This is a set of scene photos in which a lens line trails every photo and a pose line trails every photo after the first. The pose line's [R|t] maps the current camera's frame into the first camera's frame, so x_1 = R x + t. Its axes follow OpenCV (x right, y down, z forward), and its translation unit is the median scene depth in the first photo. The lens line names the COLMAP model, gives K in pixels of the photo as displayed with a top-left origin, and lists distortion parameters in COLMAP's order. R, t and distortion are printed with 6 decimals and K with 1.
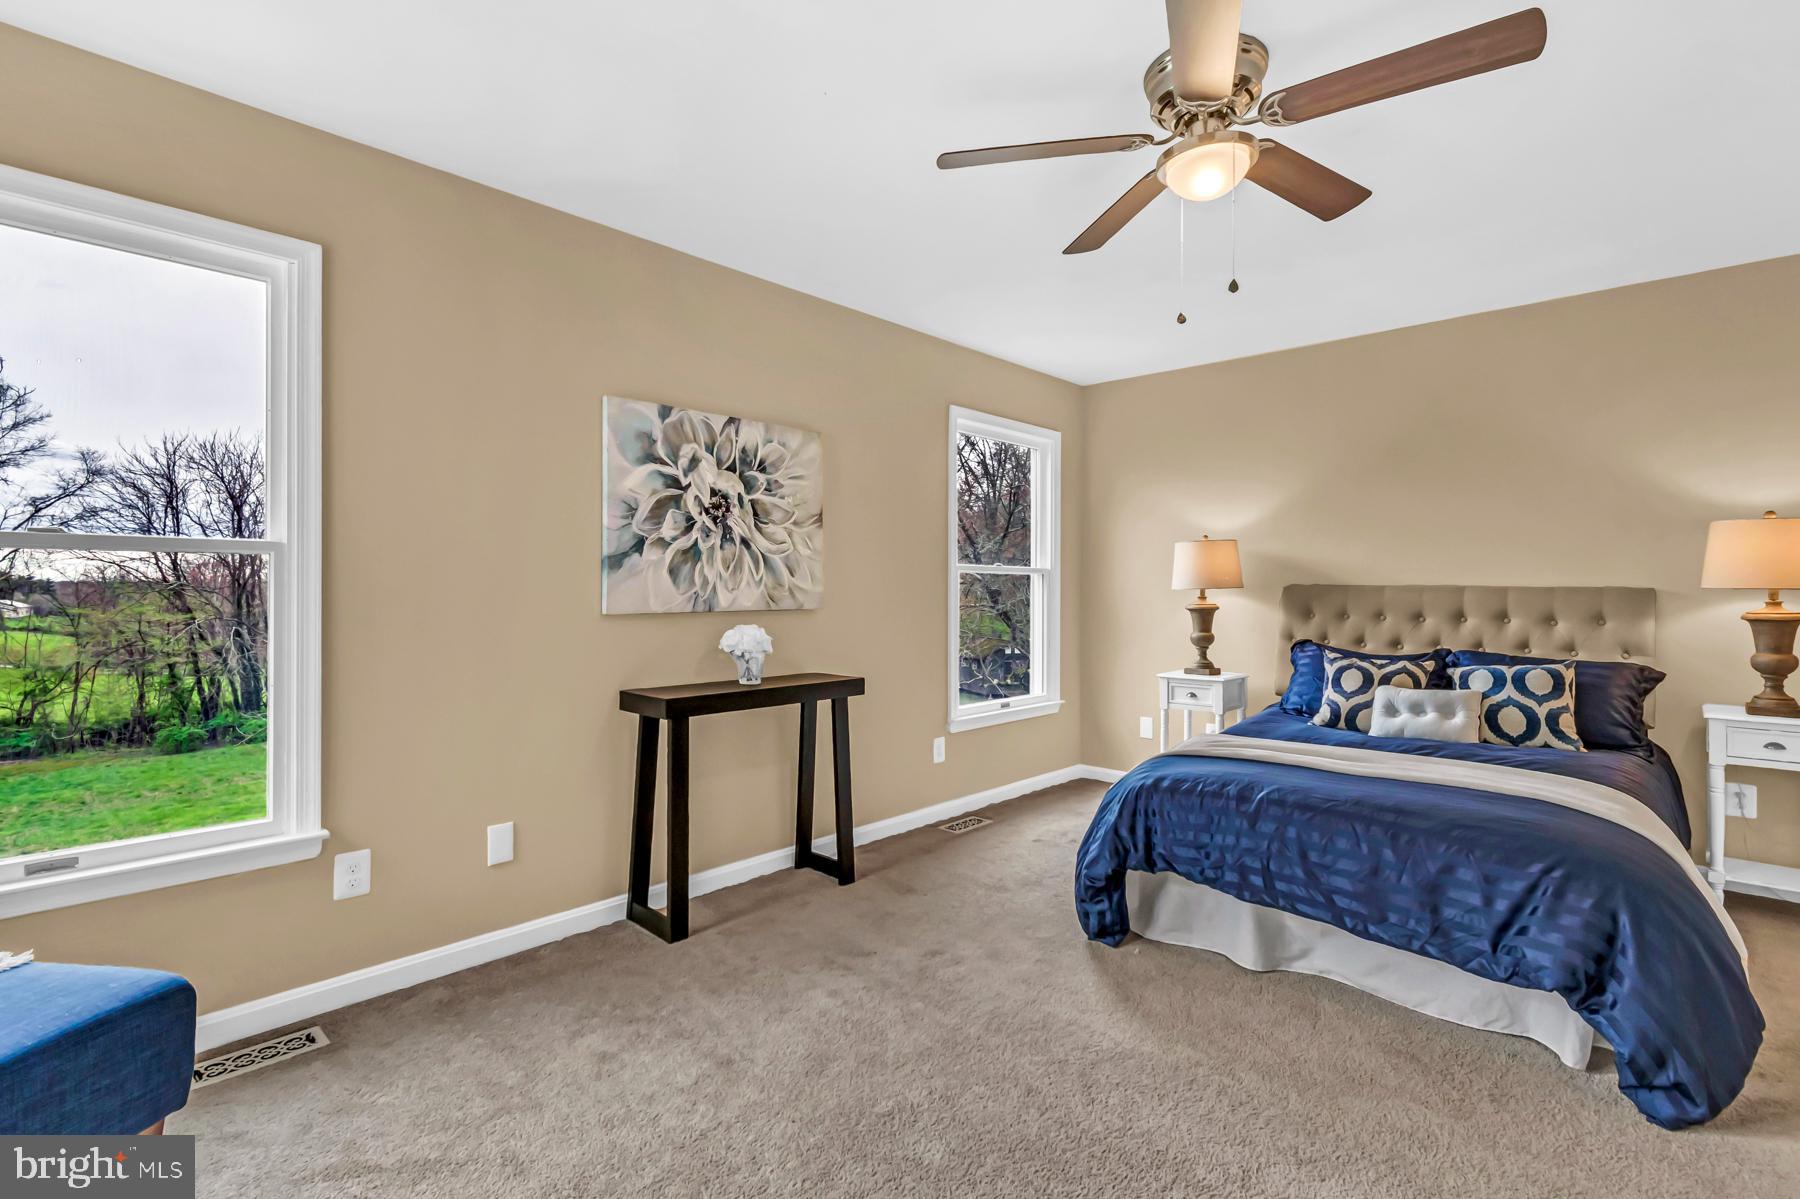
lens RADIAL K [[847.4, 0, 899.5], [0, 847.4, 588.5], [0, 0, 1]] dist [0.004009, -0.000285]
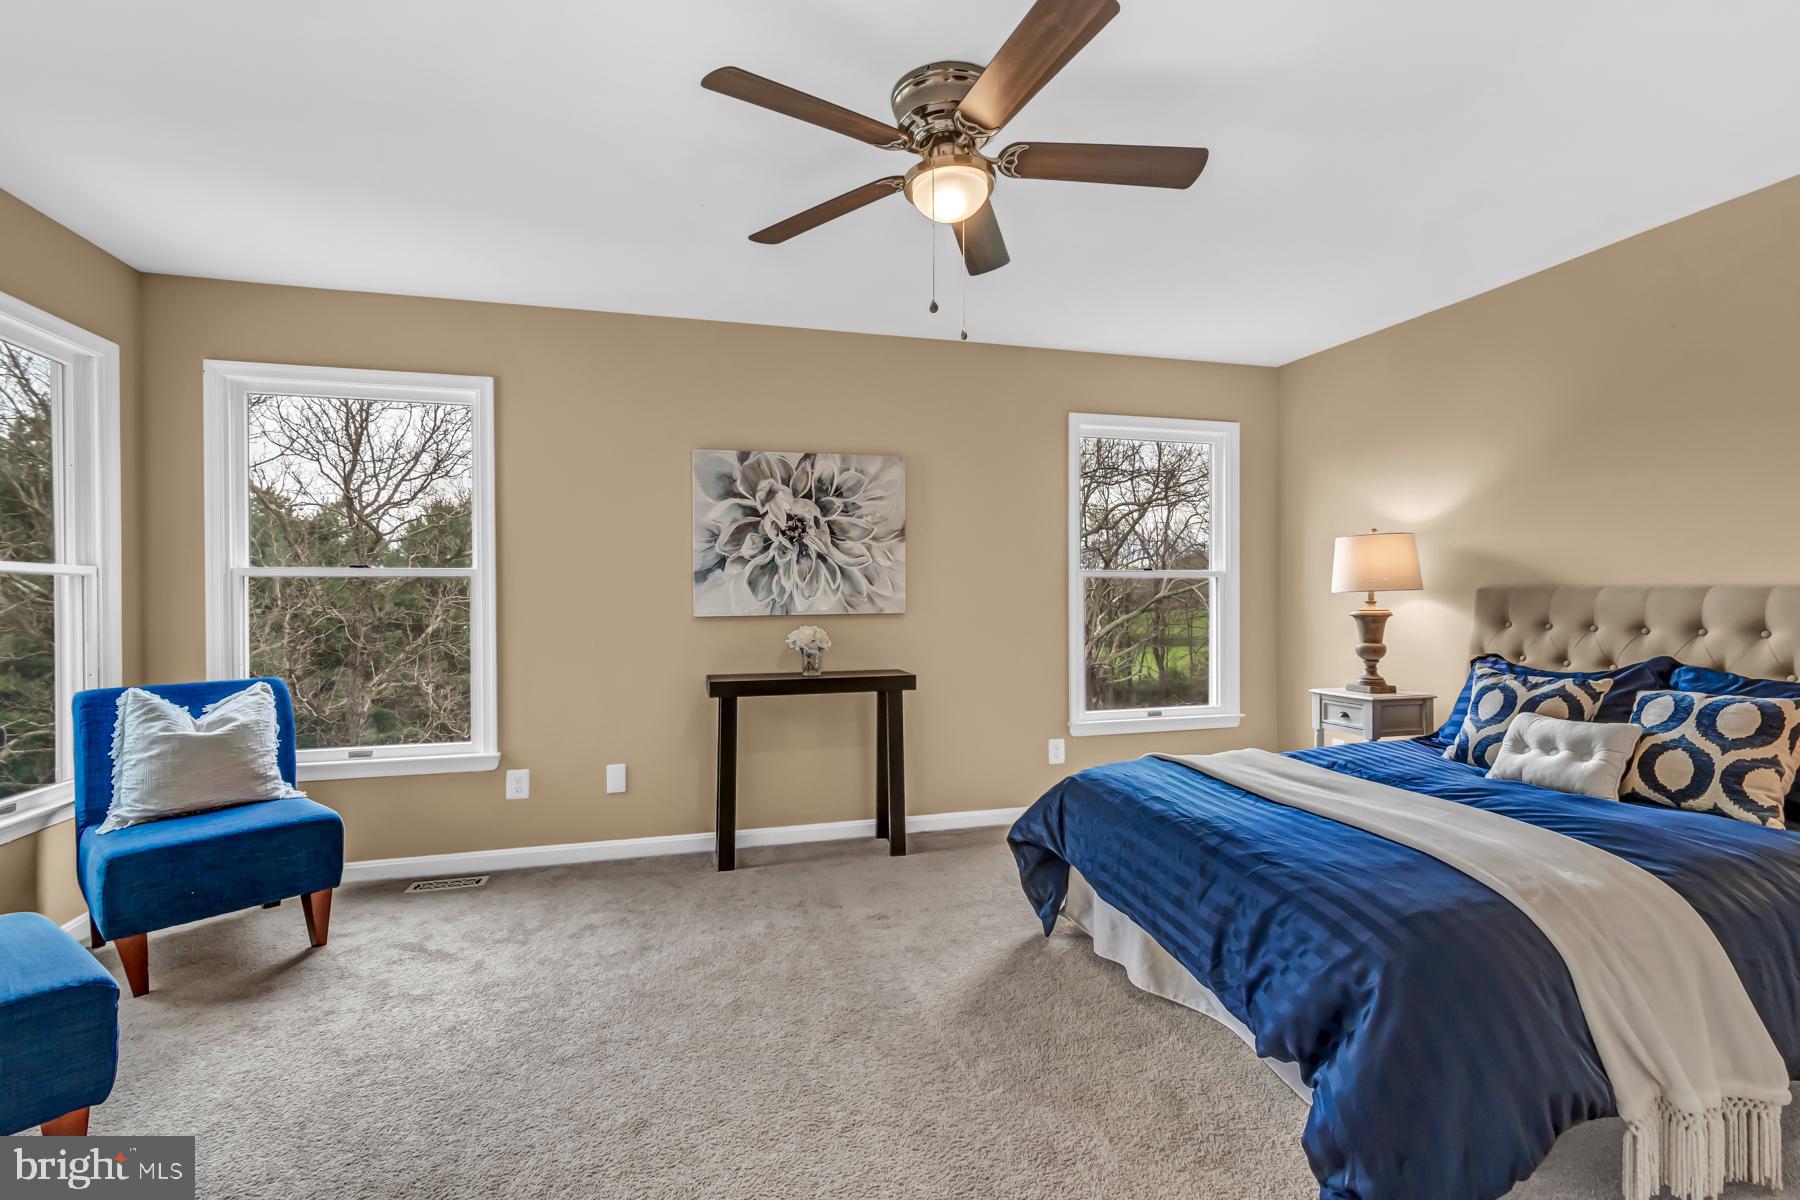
lens RADIAL K [[830.2, 0, 889.9], [0, 830.2, 604.1], [0, 0, 1]] dist [0.001498, -0.000420]
pose [[0.856274, -0.001965, -0.516519, 0.519906], [0.007609, 0.999932, 0.008810, 0.002337], [0.516466, -0.011474, 0.856231, 0.049611]]
